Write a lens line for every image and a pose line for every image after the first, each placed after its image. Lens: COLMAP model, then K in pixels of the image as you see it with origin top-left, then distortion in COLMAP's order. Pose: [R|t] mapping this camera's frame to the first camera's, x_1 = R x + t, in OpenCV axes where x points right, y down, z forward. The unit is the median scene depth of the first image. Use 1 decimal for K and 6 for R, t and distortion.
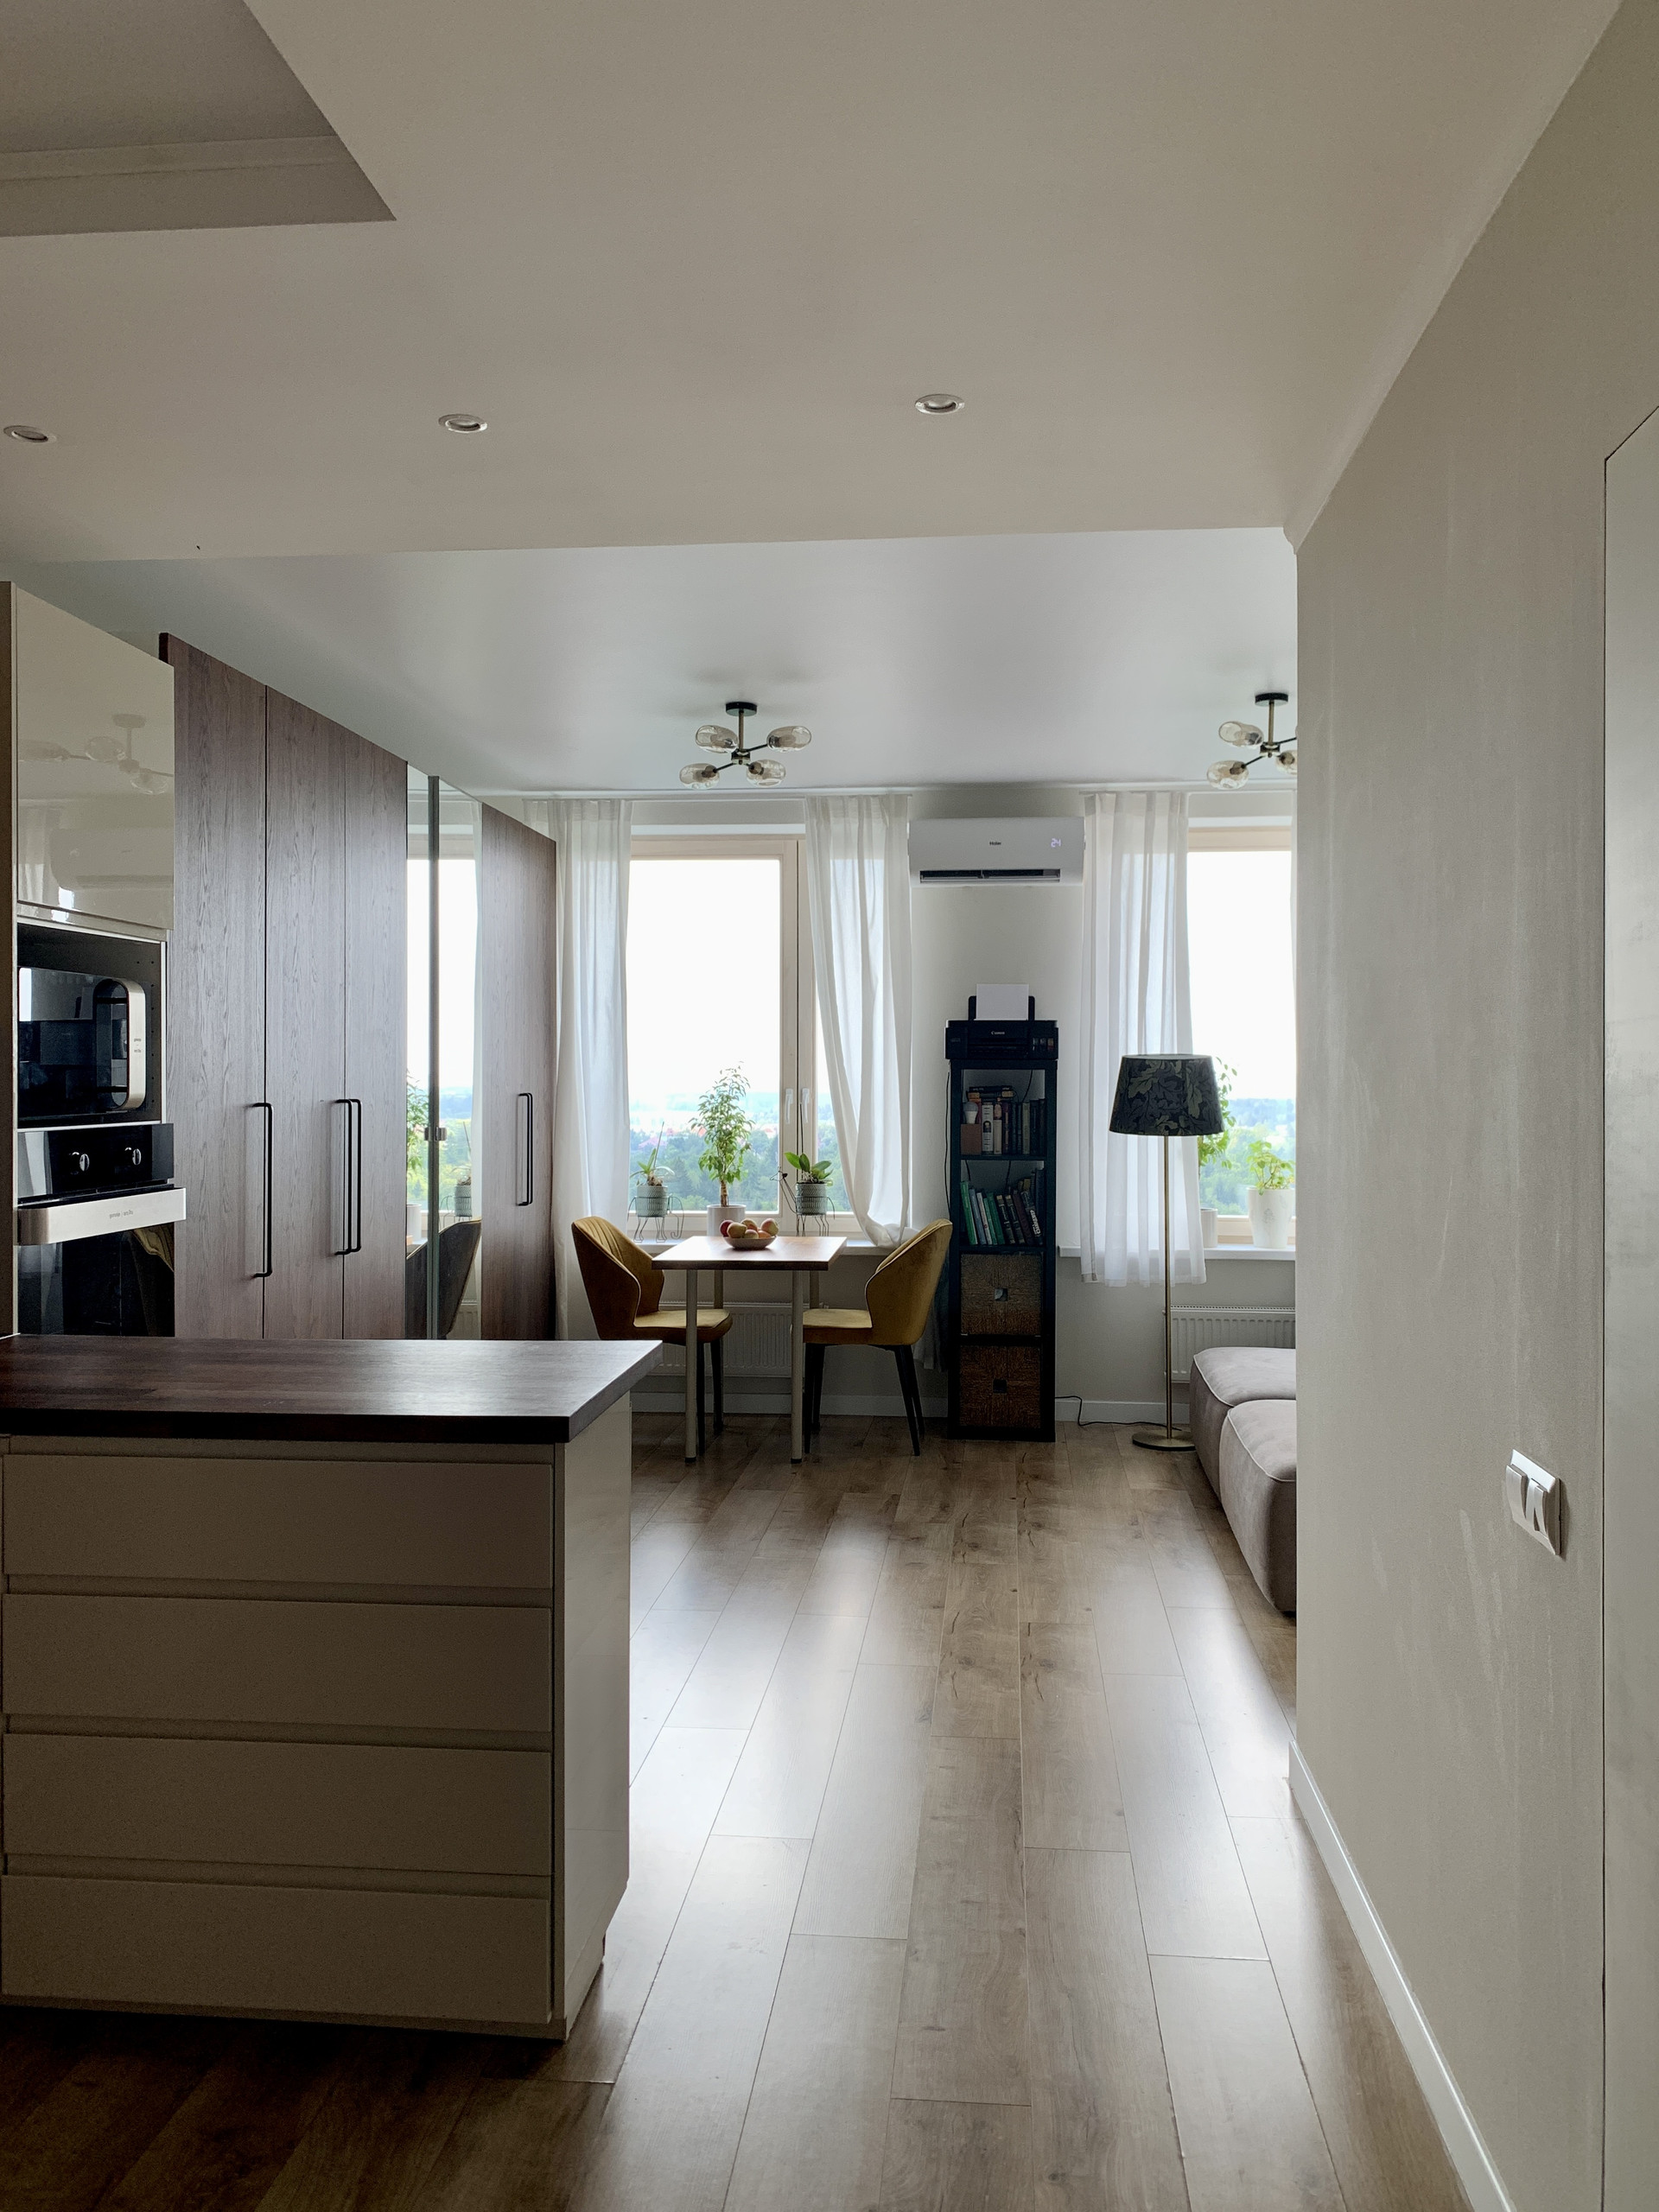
lens RADIAL K [[1678.0, 0, 829.8], [0, 1678.0, 1106.7], [0, 0, 1]] dist [0.050696, -0.071117]
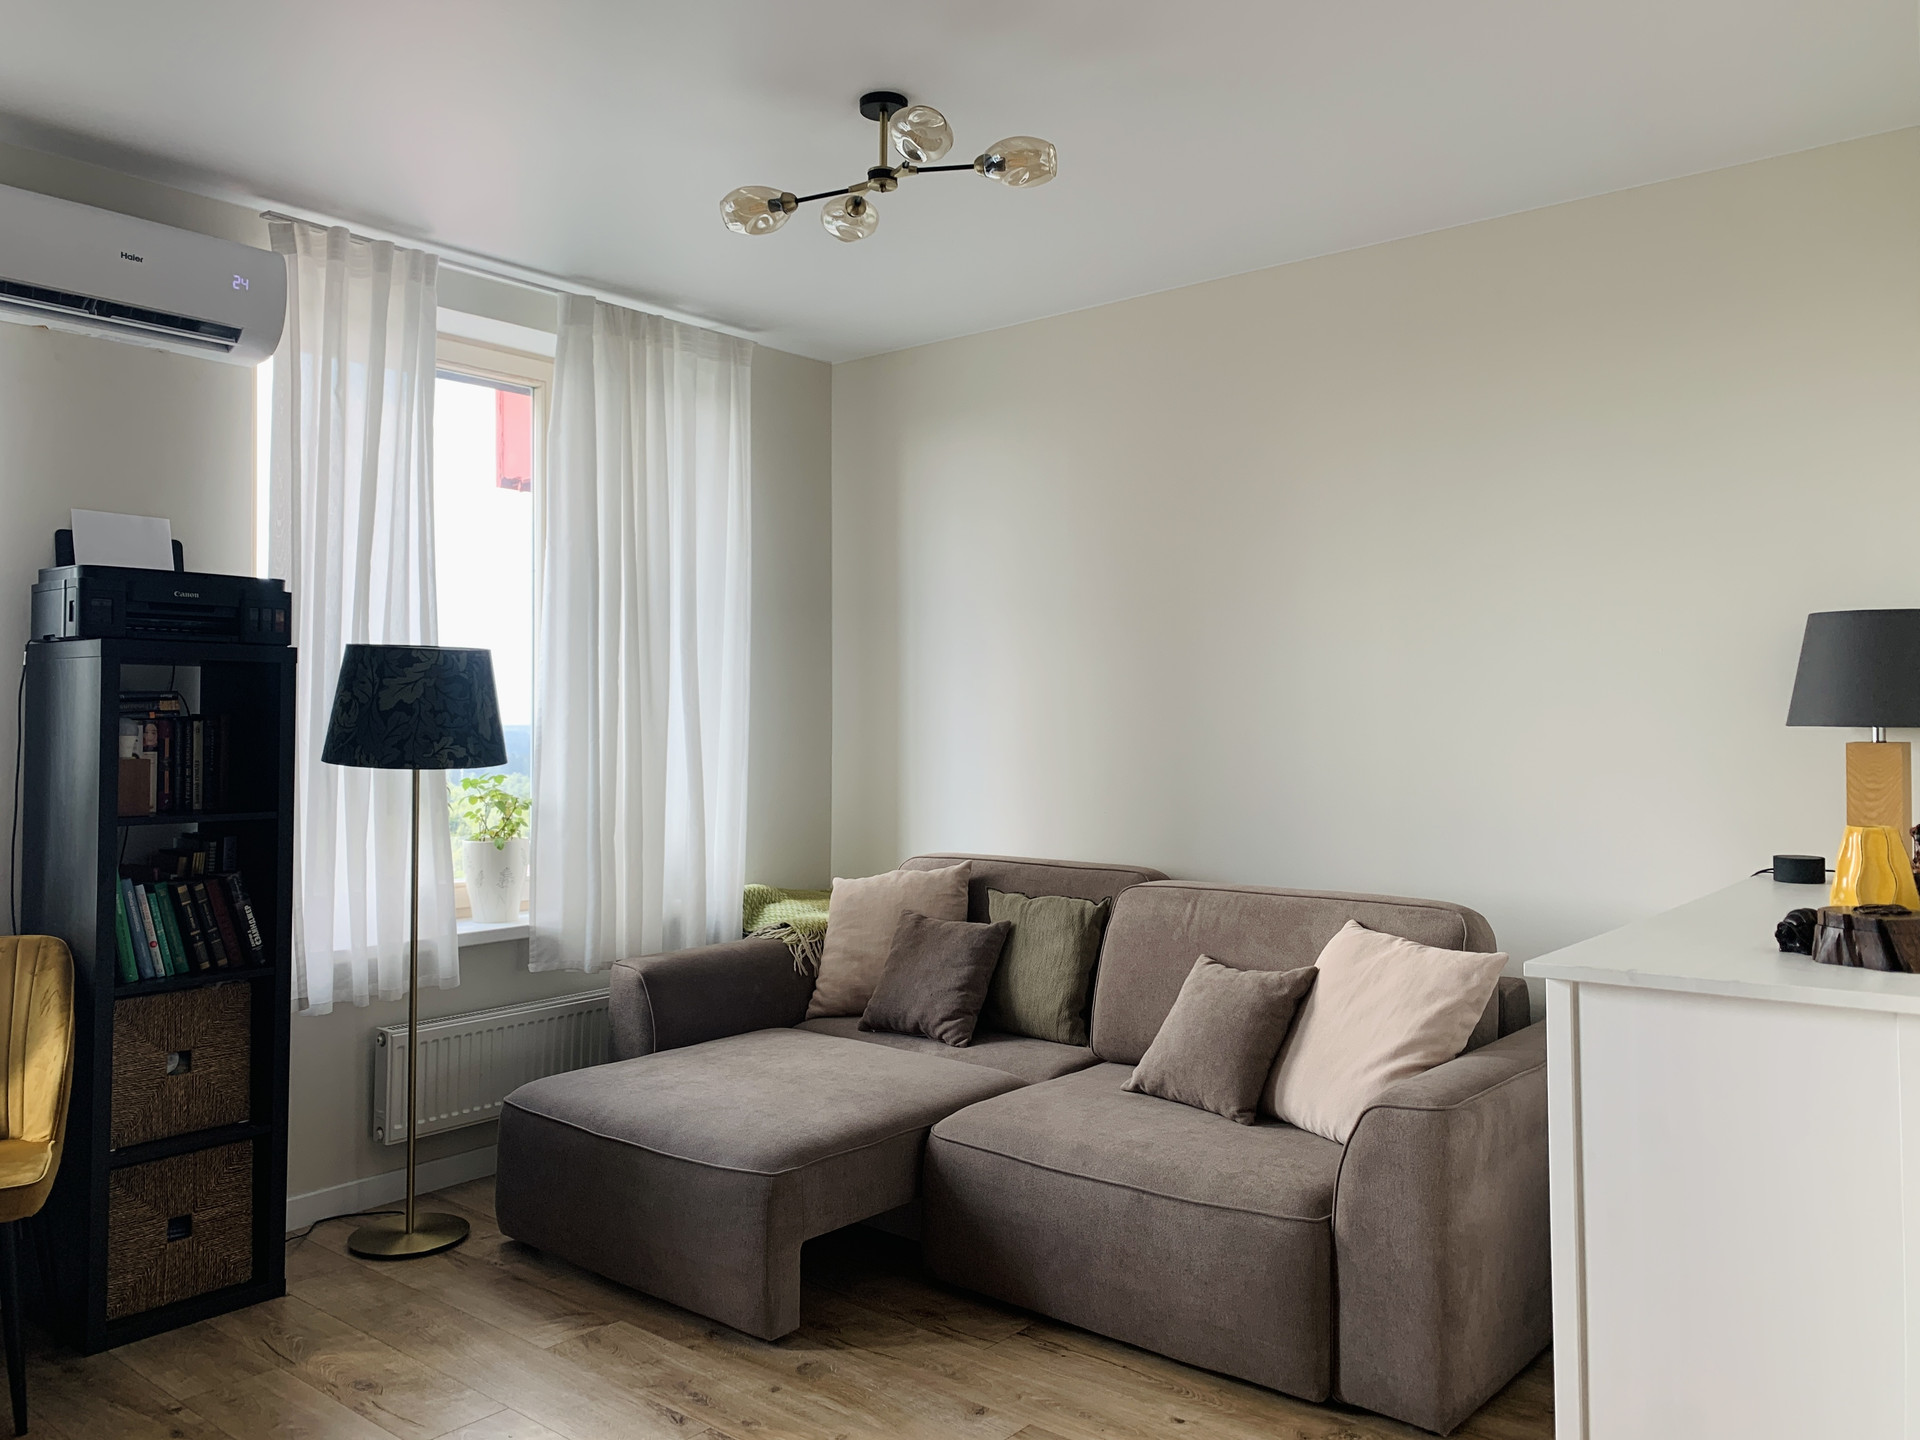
lens RADIAL K [[1456.5, 0, 952.5], [0, 1456.5, 705.5], [0, 0, 1]] dist [0.050696, -0.071117]
pose [[0.560859, -0.001705, 0.827910, -0.158935], [0.016056, 0.999832, -0.008818, 0.001293], [-0.827756, 0.018239, 0.560792, 0.510558]]
